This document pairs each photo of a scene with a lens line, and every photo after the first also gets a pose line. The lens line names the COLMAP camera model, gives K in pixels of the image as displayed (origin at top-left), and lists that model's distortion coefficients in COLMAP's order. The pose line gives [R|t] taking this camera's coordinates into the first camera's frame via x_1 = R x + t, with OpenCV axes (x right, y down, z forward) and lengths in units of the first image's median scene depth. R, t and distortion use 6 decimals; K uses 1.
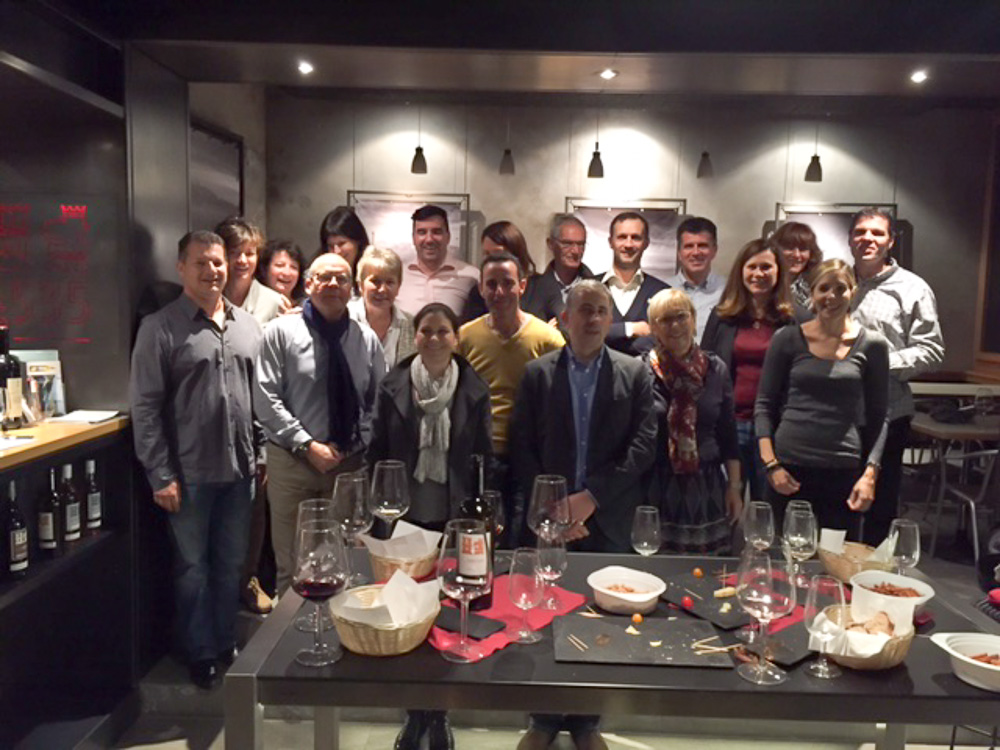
lens RADIAL K [[843.9, 0, 500.0], [0, 843.9, 375.0], [0, 0, 1]] dist [0.098046, -0.140662]
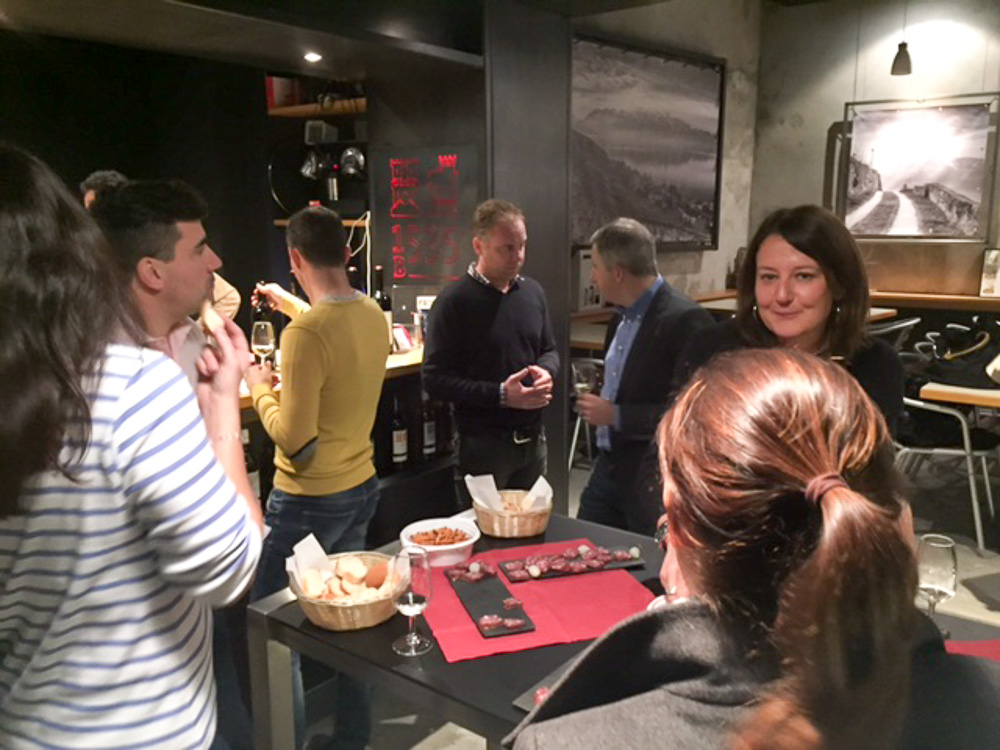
lens RADIAL K [[843.9, 0, 500.0], [0, 843.9, 375.0], [0, 0, 1]] dist [0.098046, -0.140662]
pose [[0.800185, 0.084194, -0.593814, 0.094718], [-0.033838, 0.994858, 0.095457, -0.009315], [0.598798, -0.056290, 0.798920, 0.061158]]
